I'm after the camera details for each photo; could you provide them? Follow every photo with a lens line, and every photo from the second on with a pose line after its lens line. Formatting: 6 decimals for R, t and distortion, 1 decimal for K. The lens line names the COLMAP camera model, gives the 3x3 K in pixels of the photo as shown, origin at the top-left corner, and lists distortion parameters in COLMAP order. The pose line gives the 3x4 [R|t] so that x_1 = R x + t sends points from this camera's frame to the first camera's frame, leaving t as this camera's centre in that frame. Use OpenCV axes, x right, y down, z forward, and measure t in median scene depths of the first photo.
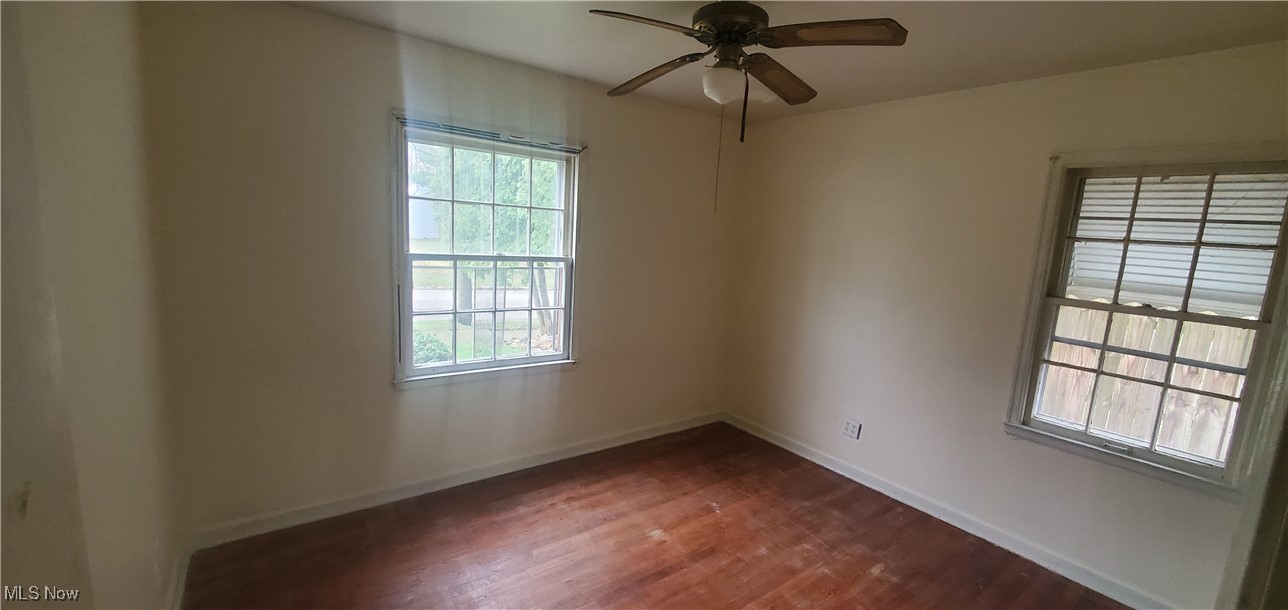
lens RADIAL K [[518.0, 0, 651.3], [0, 518.0, 307.1], [0, 0, 1]] dist [-0.001533, -0.000106]
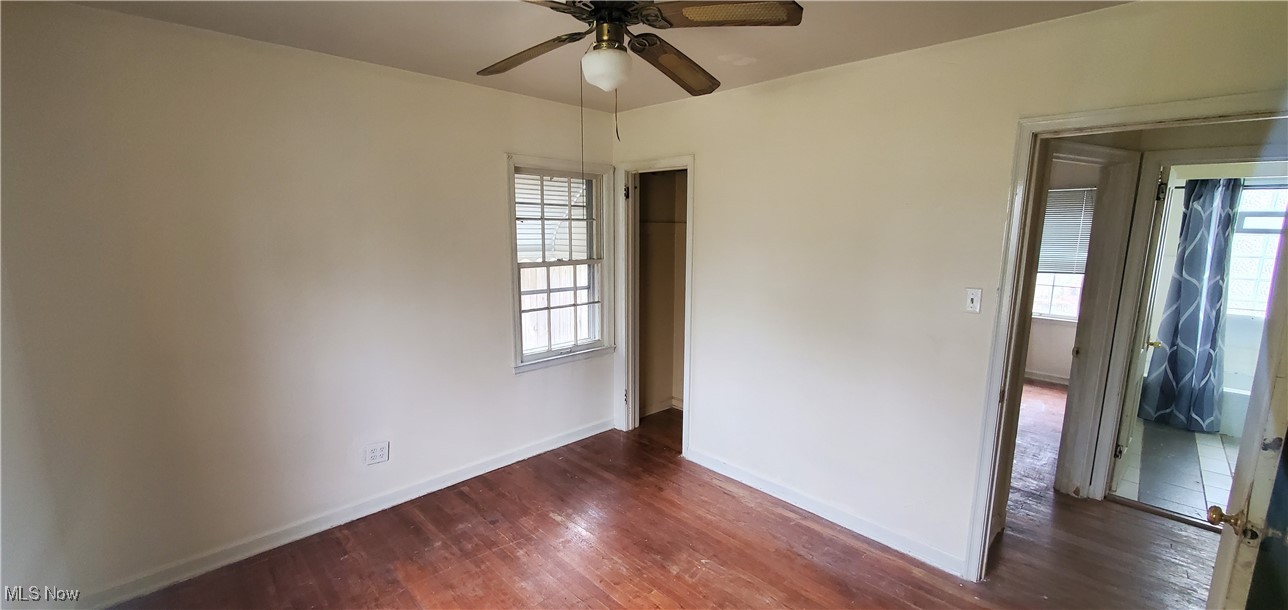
lens RADIAL K [[518.0, 0, 652.5], [0, 518.0, 308.9], [0, 0, 1]] dist [-0.001533, -0.000106]
pose [[-0.130040, -0.215874, 0.967723, -0.583150], [0.136094, 0.962887, 0.233083, -0.169226], [-0.982124, 0.162012, -0.095835, 0.810043]]
